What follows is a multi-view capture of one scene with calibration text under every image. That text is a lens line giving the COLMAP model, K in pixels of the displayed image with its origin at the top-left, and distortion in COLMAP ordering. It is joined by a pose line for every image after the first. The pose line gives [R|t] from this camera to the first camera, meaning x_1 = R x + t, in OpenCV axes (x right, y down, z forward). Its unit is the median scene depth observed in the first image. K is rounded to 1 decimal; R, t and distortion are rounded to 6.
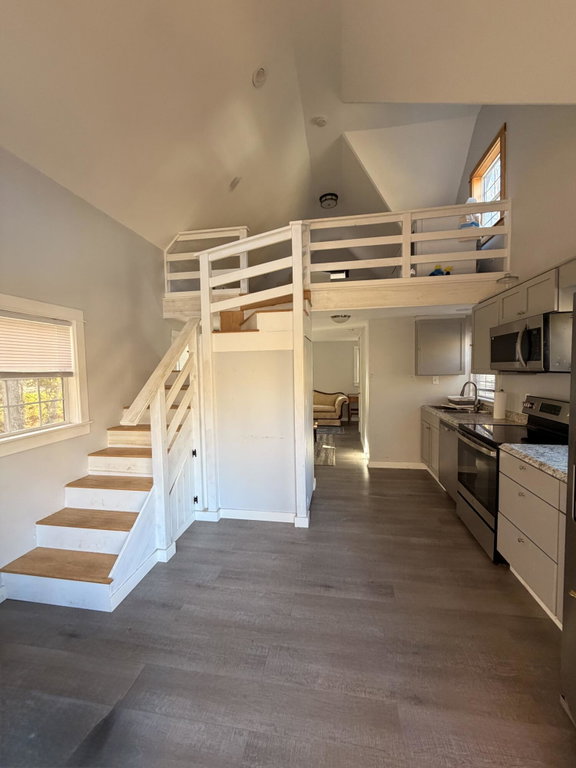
lens RADIAL K [[304.7, 0, 287.6], [0, 304.7, 380.9], [0, 0, 1]] dist [-0.000995, -0.000177]
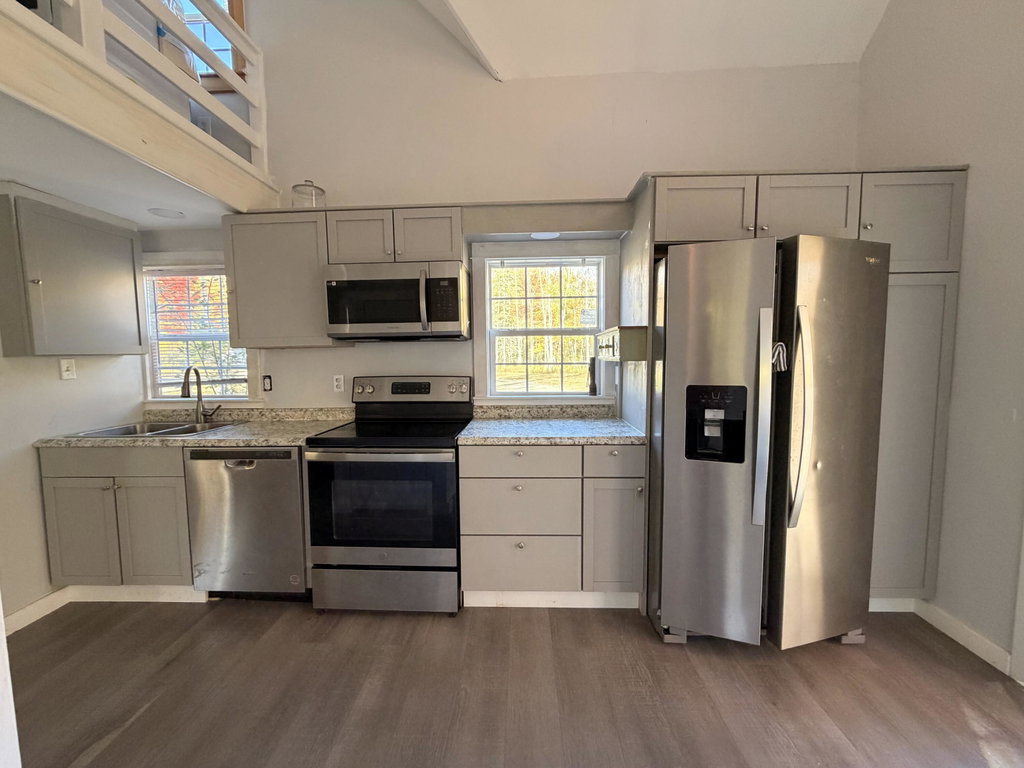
lens RADIAL K [[409.2, 0, 512.0], [0, 409.2, 384.0], [0, 0, 1]] dist [-0.000109, -0.000106]
pose [[-0.133067, -0.055696, 0.989541, -0.165143], [0.059356, 0.996180, 0.064051, 0.024695], [-0.989328, 0.067258, -0.129253, 0.734596]]
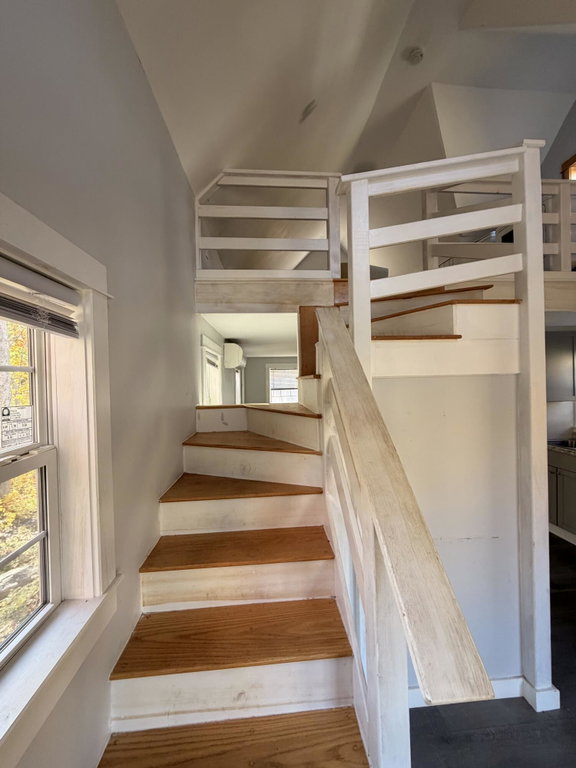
lens RADIAL K [[304.7, 0, 287.6], [0, 304.7, 380.9], [0, 0, 1]] dist [-0.000995, -0.000177]
pose [[0.971083, -0.005527, 0.238676, -0.496687], [0.016311, 0.998932, -0.043232, -0.069976], [-0.238182, 0.045875, 0.970136, 0.551134]]
